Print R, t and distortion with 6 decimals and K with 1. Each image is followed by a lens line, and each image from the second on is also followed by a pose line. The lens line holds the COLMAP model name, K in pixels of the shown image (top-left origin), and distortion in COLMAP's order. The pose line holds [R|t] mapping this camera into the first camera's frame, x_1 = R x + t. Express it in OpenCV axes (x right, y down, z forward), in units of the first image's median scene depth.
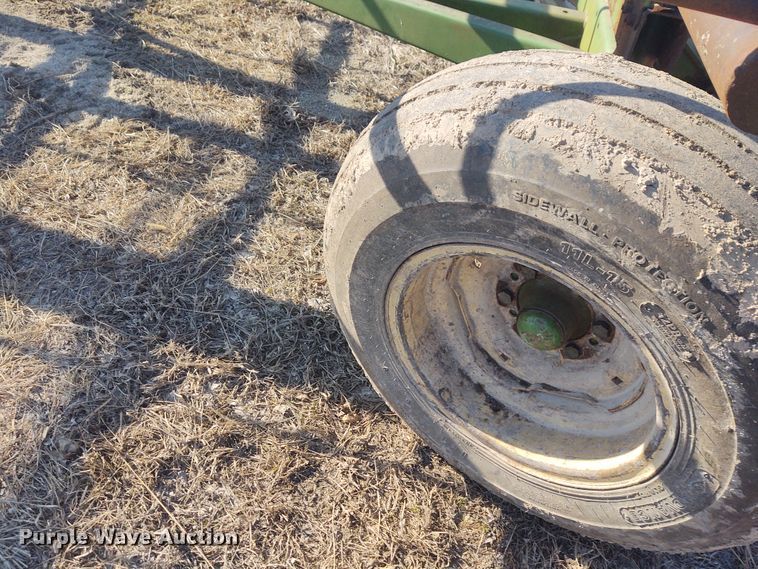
lens RADIAL K [[566.6, 0, 391.6], [0, 566.6, 284.8], [0, 0, 1]] dist [0.024740, -0.007795]
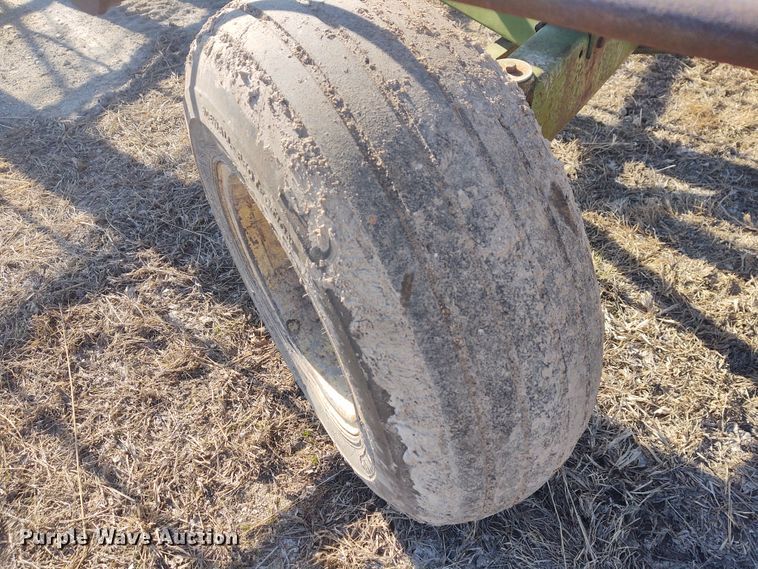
lens RADIAL K [[566.6, 0, 391.6], [0, 566.6, 284.8], [0, 0, 1]] dist [0.024740, -0.007795]
pose [[0.919706, 0.167384, -0.355138, 0.549185], [-0.156589, 0.985891, 0.059149, 0.026362], [0.360028, 0.001211, 0.932941, 0.082861]]
